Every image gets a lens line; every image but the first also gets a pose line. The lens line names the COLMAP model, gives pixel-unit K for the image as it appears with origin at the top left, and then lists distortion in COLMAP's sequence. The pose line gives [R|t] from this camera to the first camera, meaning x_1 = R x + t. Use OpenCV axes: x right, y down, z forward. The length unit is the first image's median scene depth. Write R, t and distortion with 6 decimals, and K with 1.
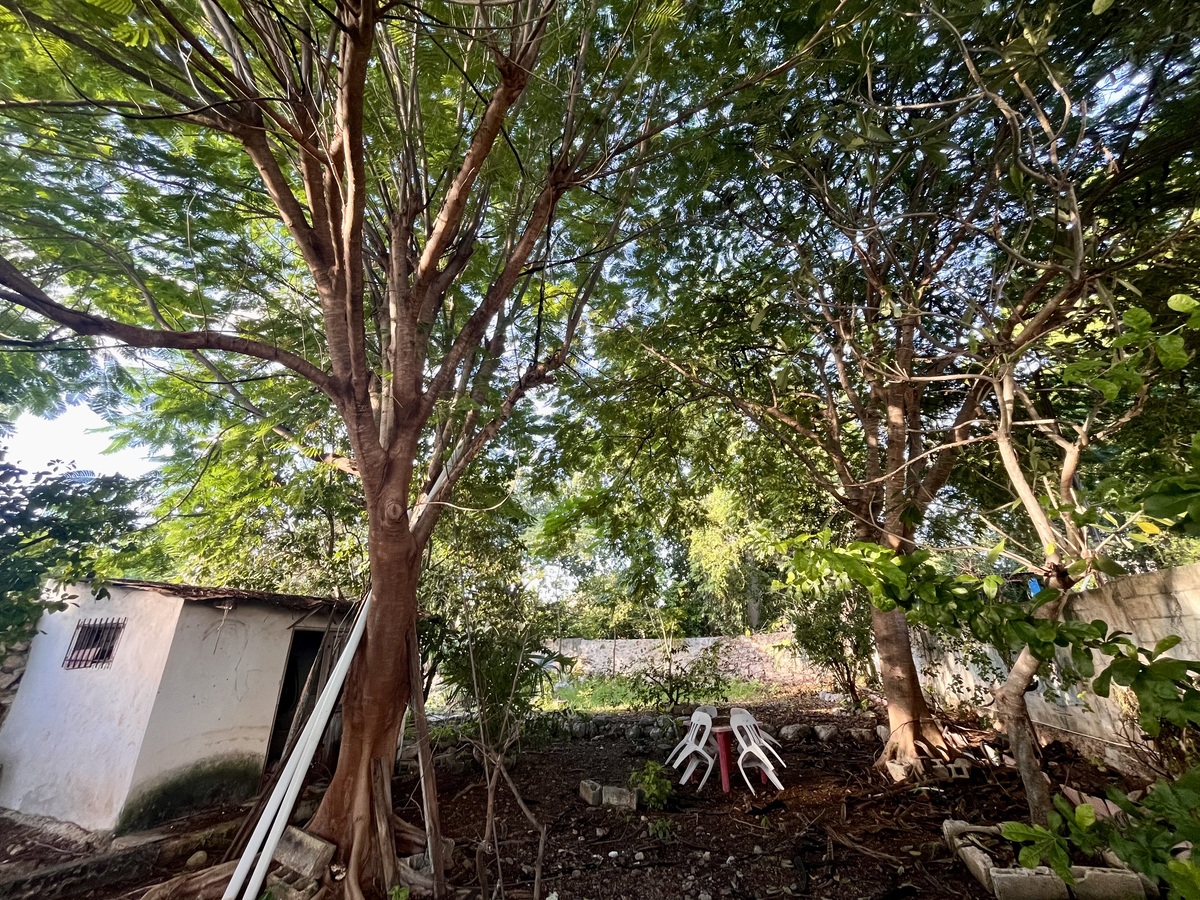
lens RADIAL K [[483.4, 0, 596.5], [0, 483.4, 453.1], [0, 0, 1]] dist [-0.004295, 0.000606]
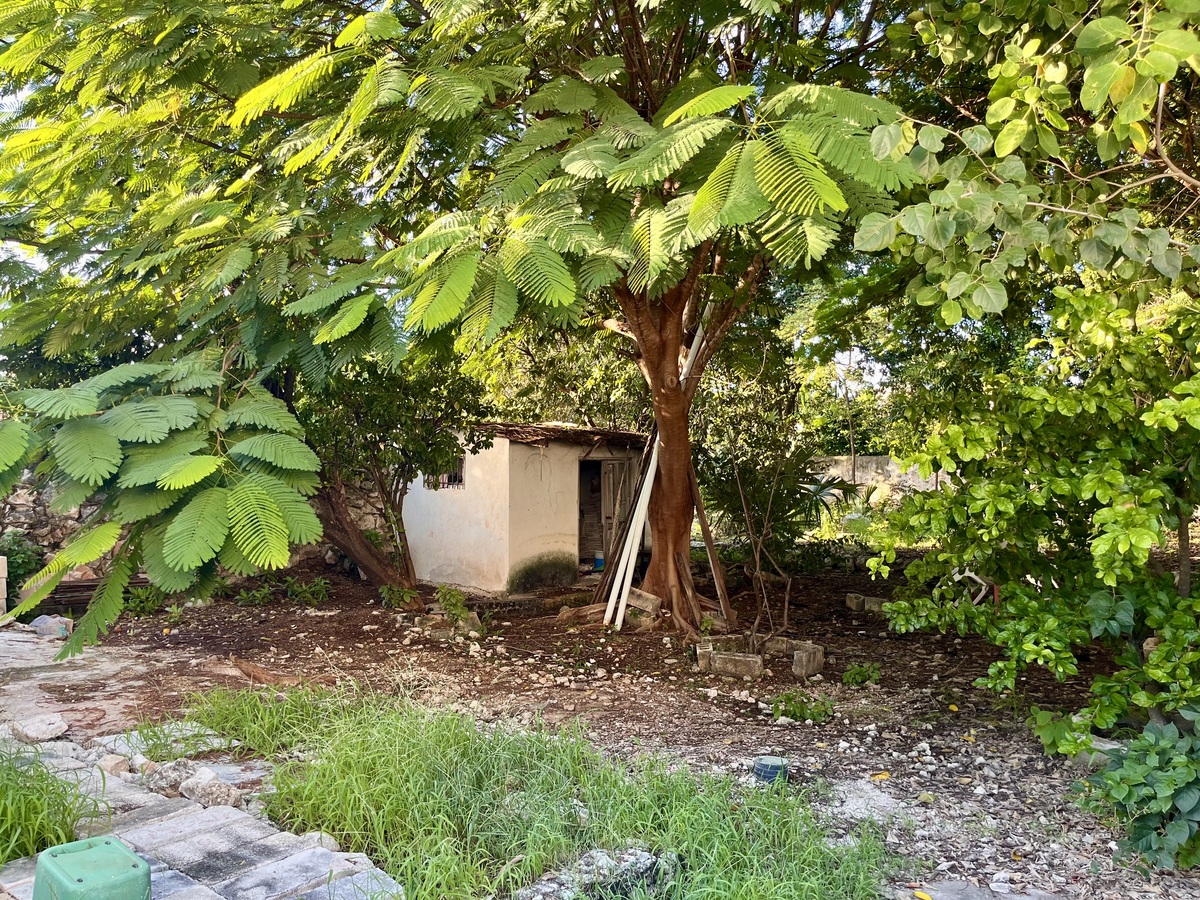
lens RADIAL K [[908.2, 0, 612.3], [0, 908.2, 456.6], [0, 0, 1]] dist [0.078378, -0.123072]
pose [[0.936370, 0.008659, -0.350909, 0.200110], [0.121265, 0.930164, 0.346538, -0.389566], [0.329404, -0.367041, 0.869928, -0.870090]]
